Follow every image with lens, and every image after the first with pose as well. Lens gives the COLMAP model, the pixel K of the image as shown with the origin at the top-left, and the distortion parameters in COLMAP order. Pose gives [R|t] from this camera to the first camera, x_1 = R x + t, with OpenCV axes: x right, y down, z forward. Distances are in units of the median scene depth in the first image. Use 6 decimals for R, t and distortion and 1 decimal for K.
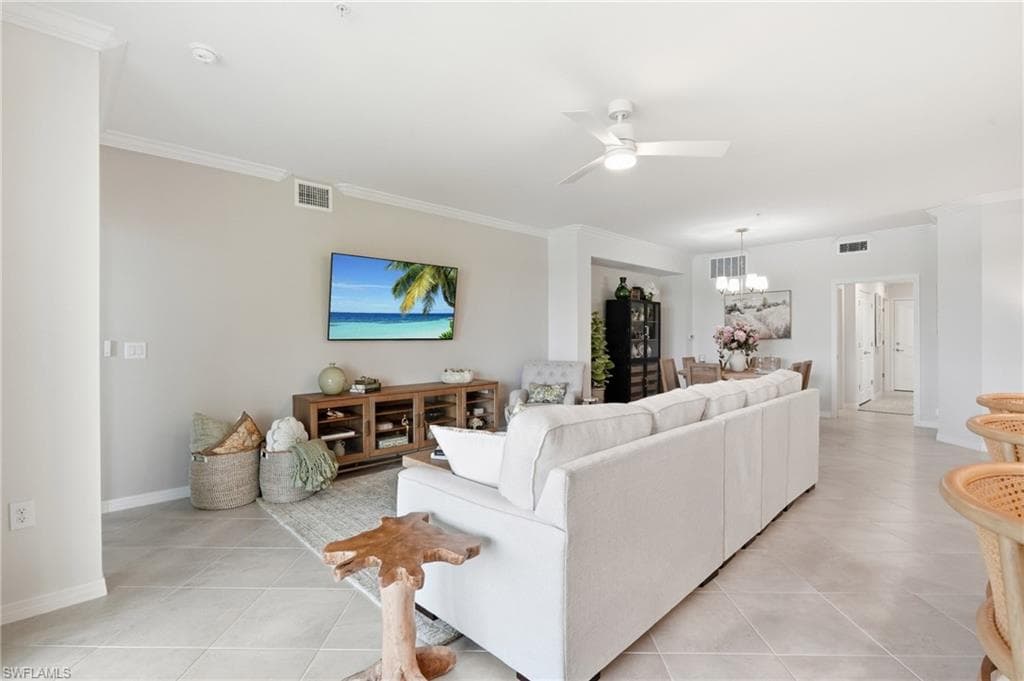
lens RADIAL K [[462.8, 0, 514.2], [0, 462.8, 337.4], [0, 0, 1]] dist [-0.002453, 0.000133]
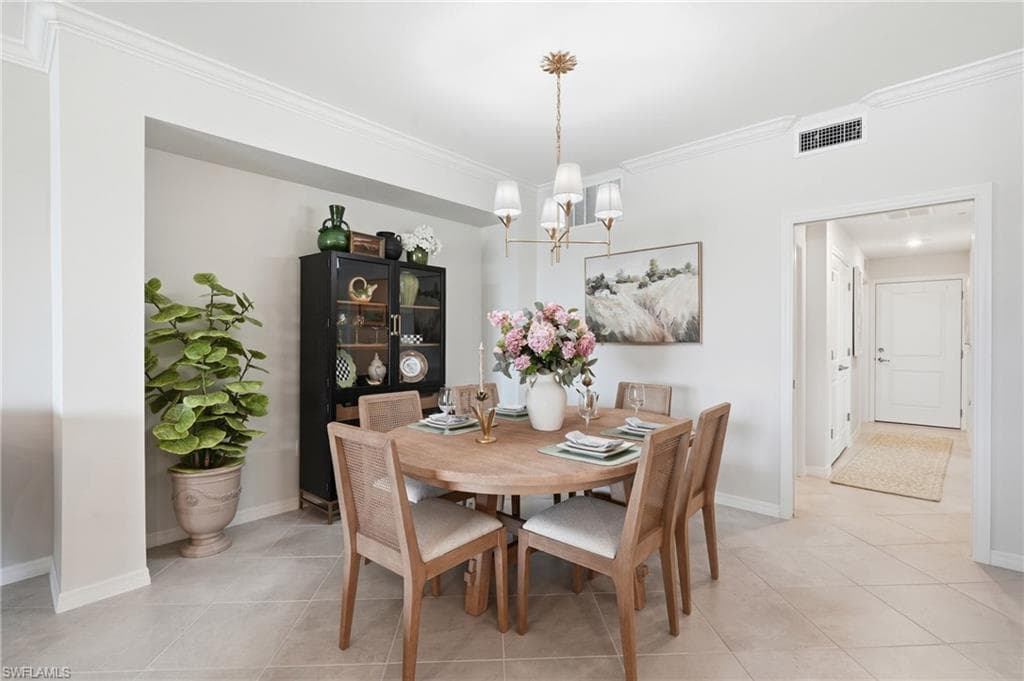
lens RADIAL K [[462.8, 0, 509.6], [0, 462.8, 341.3], [0, 0, 1]] dist [-0.002453, 0.000133]
pose [[0.997803, 0.002502, 0.066201, 0.360142], [-0.002938, 0.999975, 0.006495, -0.001654], [-0.066183, -0.006675, 0.997785, 0.521283]]
